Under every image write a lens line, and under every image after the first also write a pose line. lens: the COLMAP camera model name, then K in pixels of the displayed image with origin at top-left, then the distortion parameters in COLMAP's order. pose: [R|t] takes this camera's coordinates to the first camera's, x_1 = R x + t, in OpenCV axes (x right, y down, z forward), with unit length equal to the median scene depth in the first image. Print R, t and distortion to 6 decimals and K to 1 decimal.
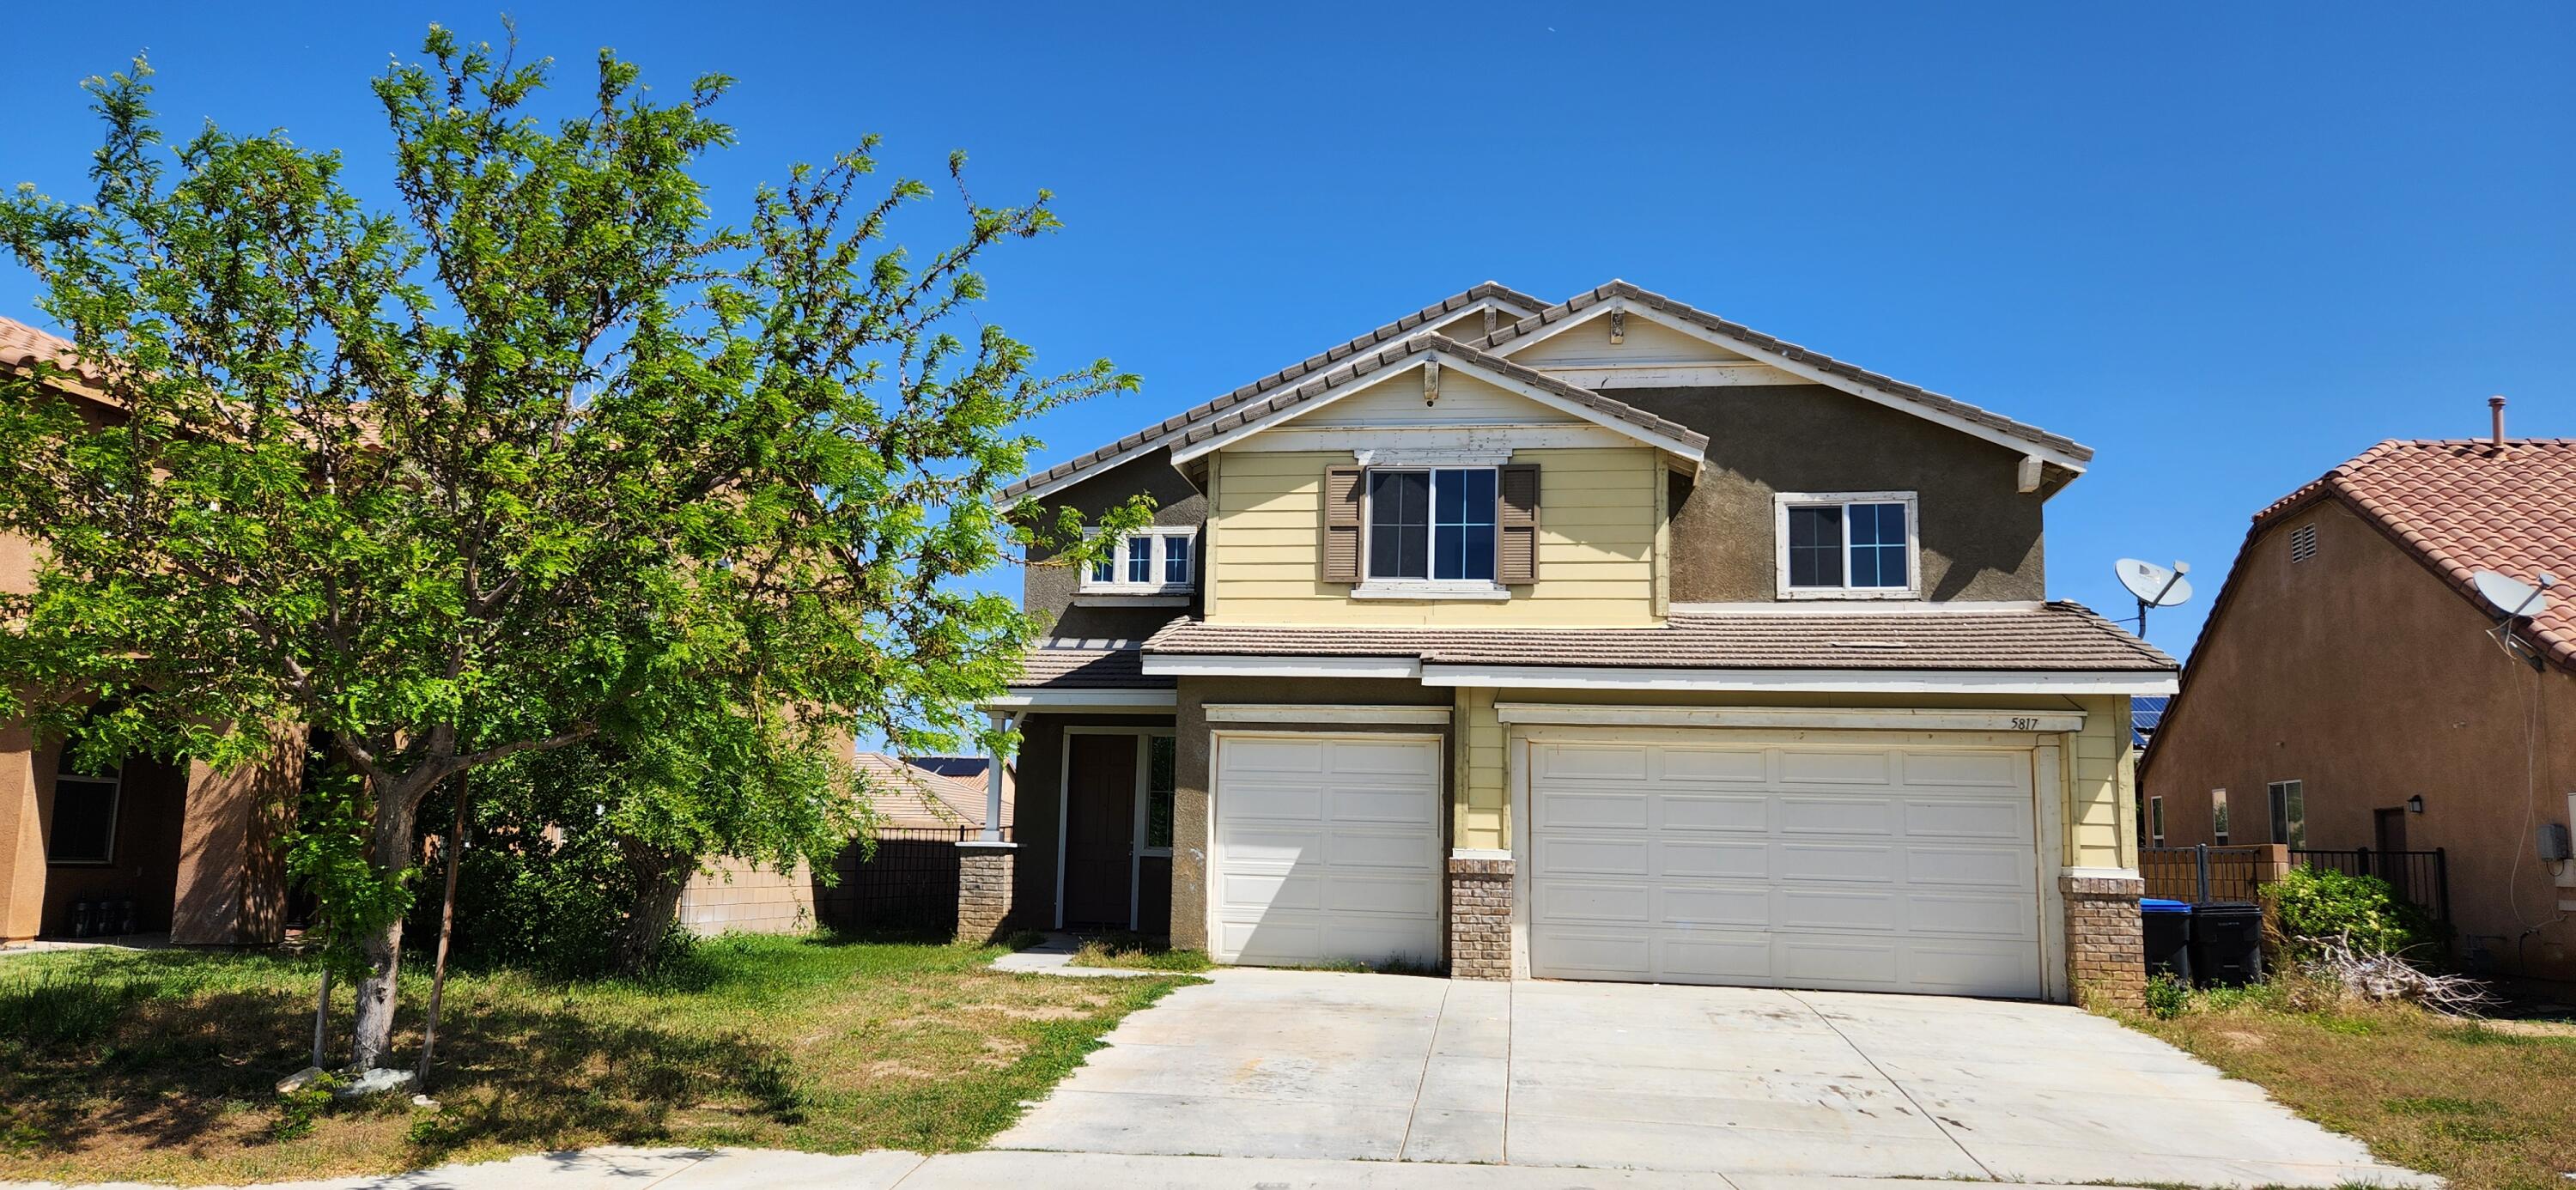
lens RADIAL K [[1798.3, 0, 1291.8], [0, 1798.3, 604.9], [0, 0, 1]] dist [0.074961, -0.055041]
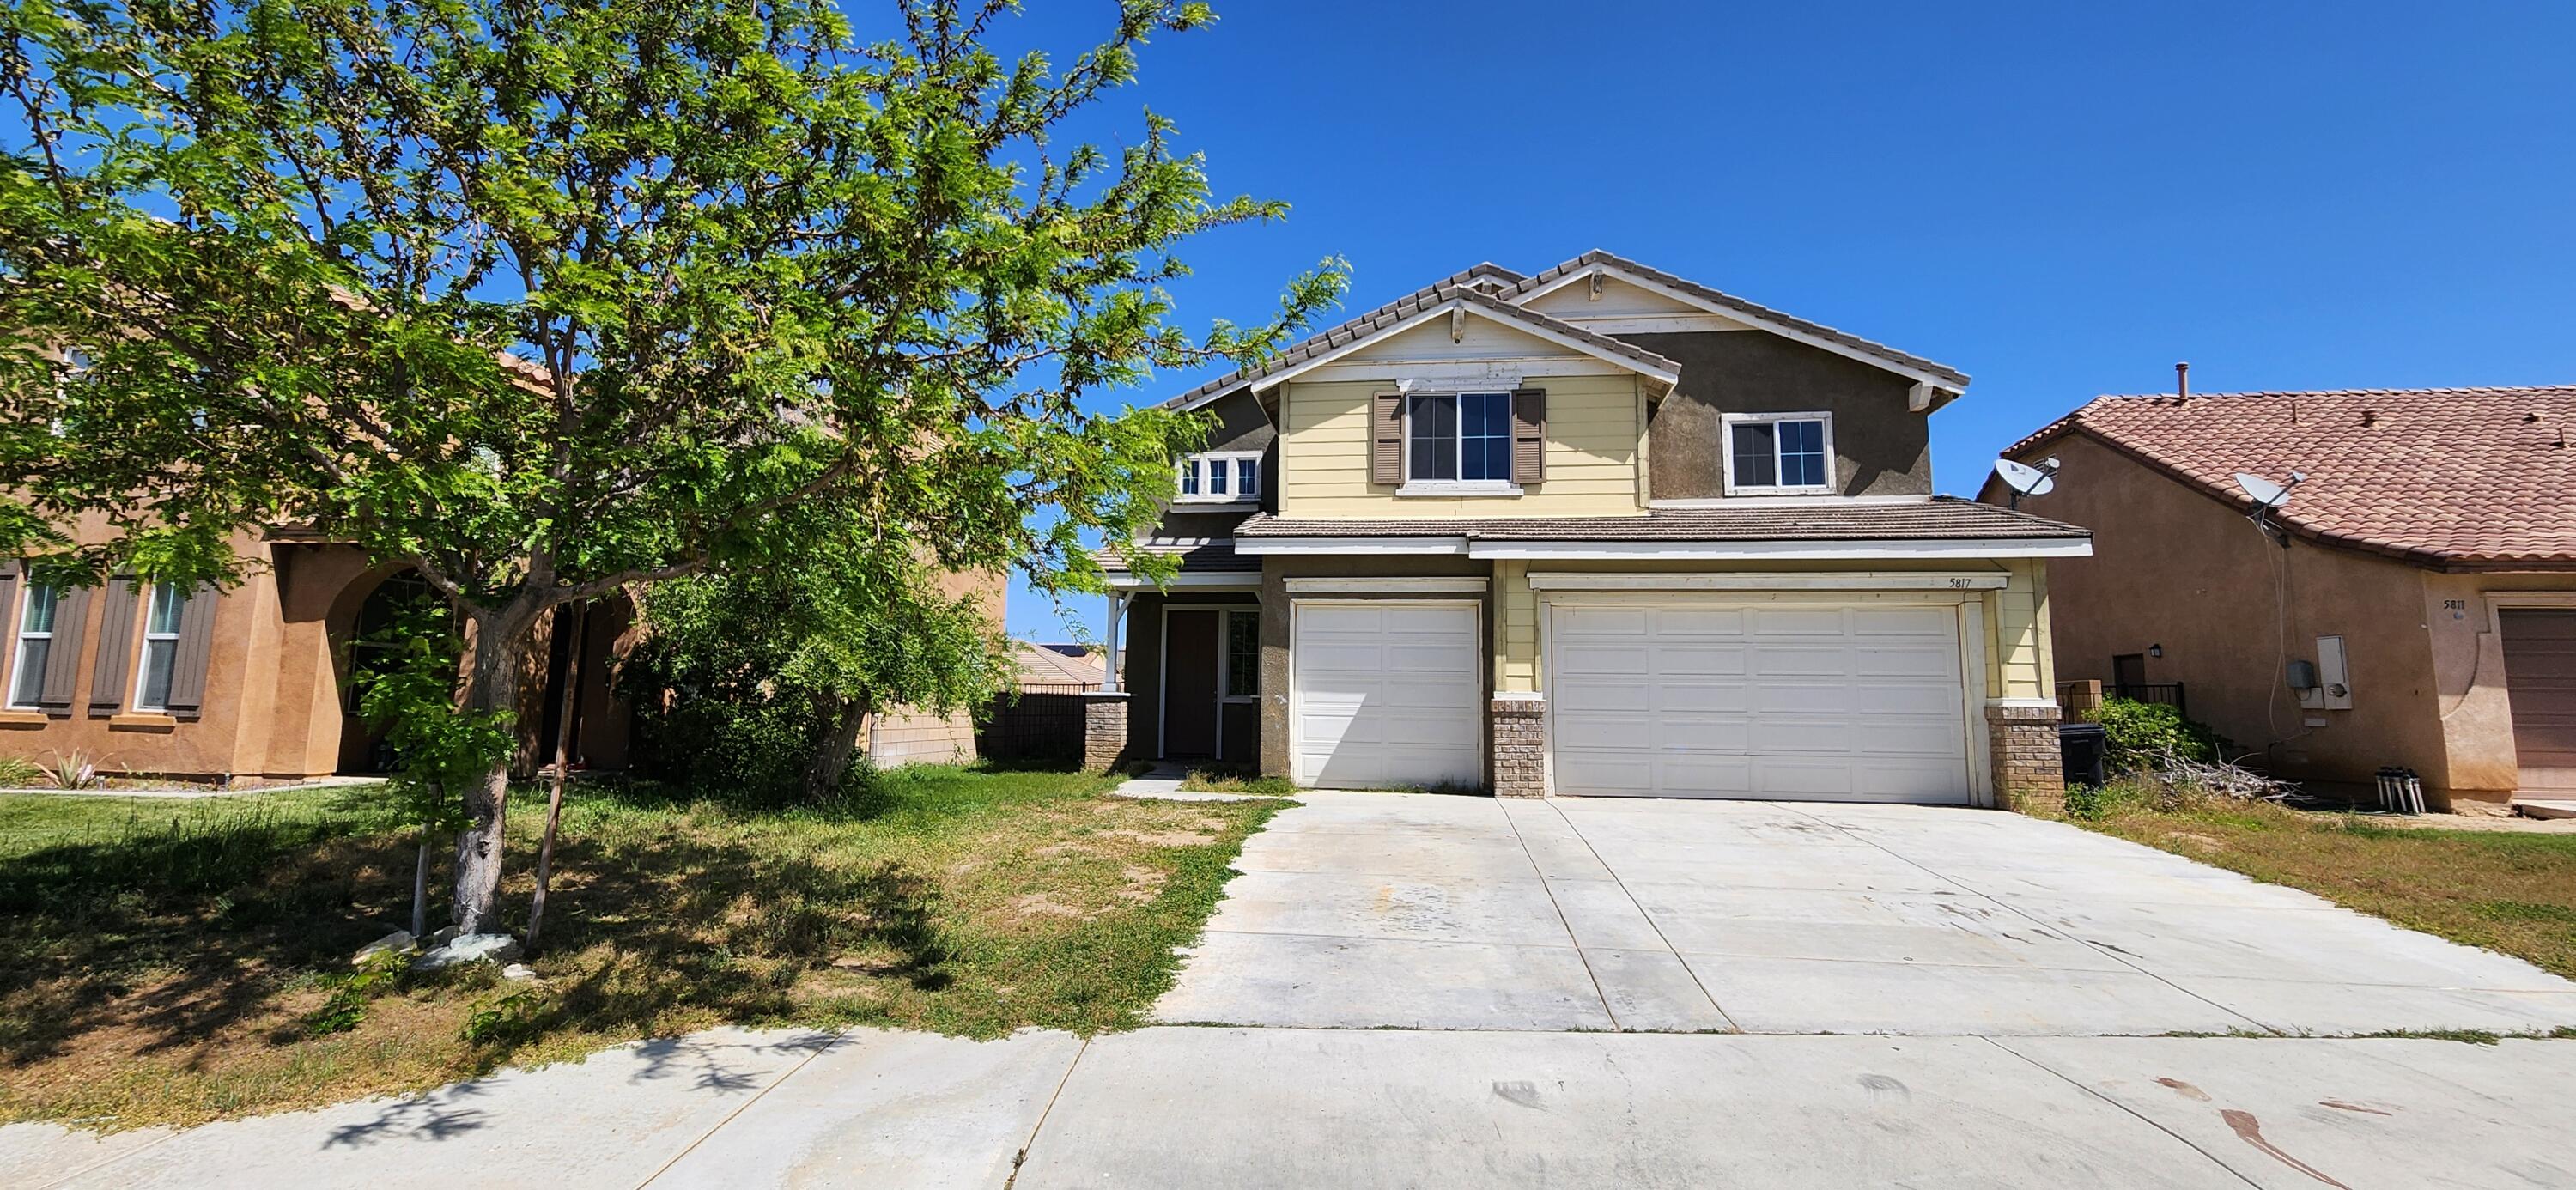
lens RADIAL K [[1073.8, 0, 1300.6], [0, 1073.8, 575.9], [0, 0, 1]] dist [-0.002234, -0.000620]
pose [[0.999498, -0.007898, 0.030688, -0.064025], [0.007340, 0.999806, 0.018262, 0.042416], [-0.030826, -0.018028, 0.999362, 0.278209]]
